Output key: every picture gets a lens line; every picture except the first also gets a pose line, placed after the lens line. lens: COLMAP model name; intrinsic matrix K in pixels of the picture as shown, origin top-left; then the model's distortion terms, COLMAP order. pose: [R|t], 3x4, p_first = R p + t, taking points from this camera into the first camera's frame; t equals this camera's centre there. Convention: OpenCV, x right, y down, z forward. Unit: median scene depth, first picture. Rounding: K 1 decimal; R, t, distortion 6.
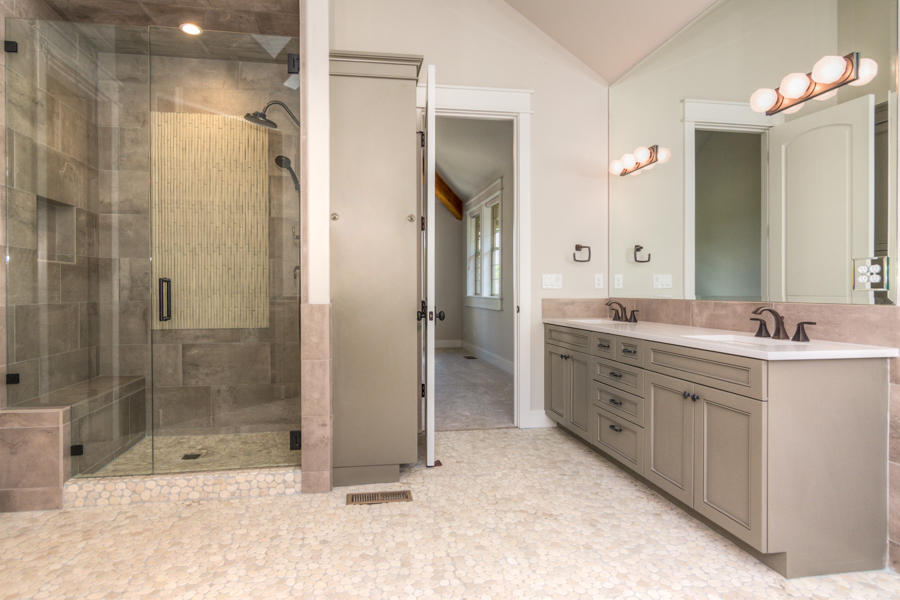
lens RADIAL K [[480.7, 0, 447.8], [0, 480.7, 295.9], [0, 0, 1]] dist [-0.002835, 0.000145]
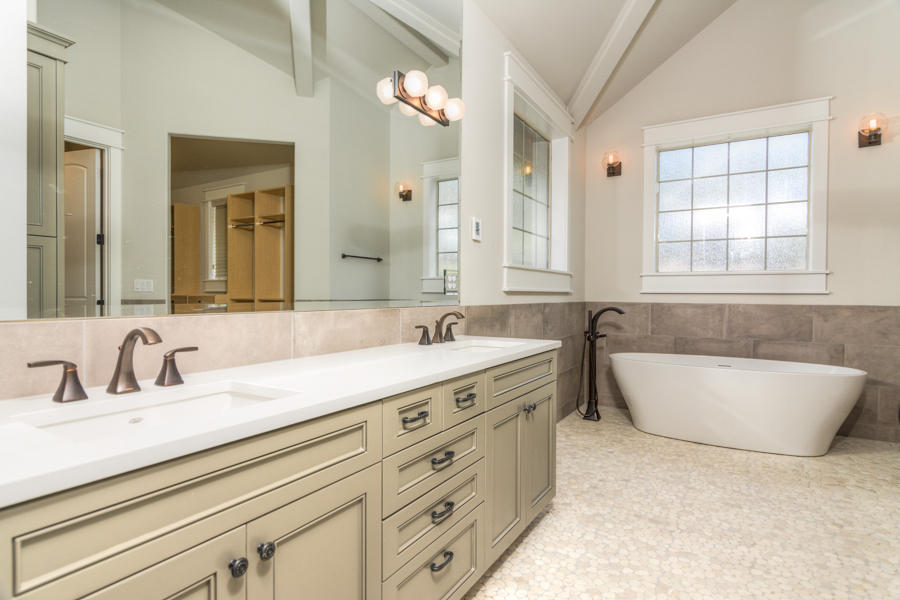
lens RADIAL K [[480.7, 0, 450.7], [0, 480.7, 298.8], [0, 0, 1]] dist [-0.002835, 0.000145]
pose [[-0.742806, -0.015831, 0.669320, -0.000894], [0.000773, 0.999699, 0.024503, -0.025379], [-0.669507, 0.018718, -0.742570, 1.679399]]
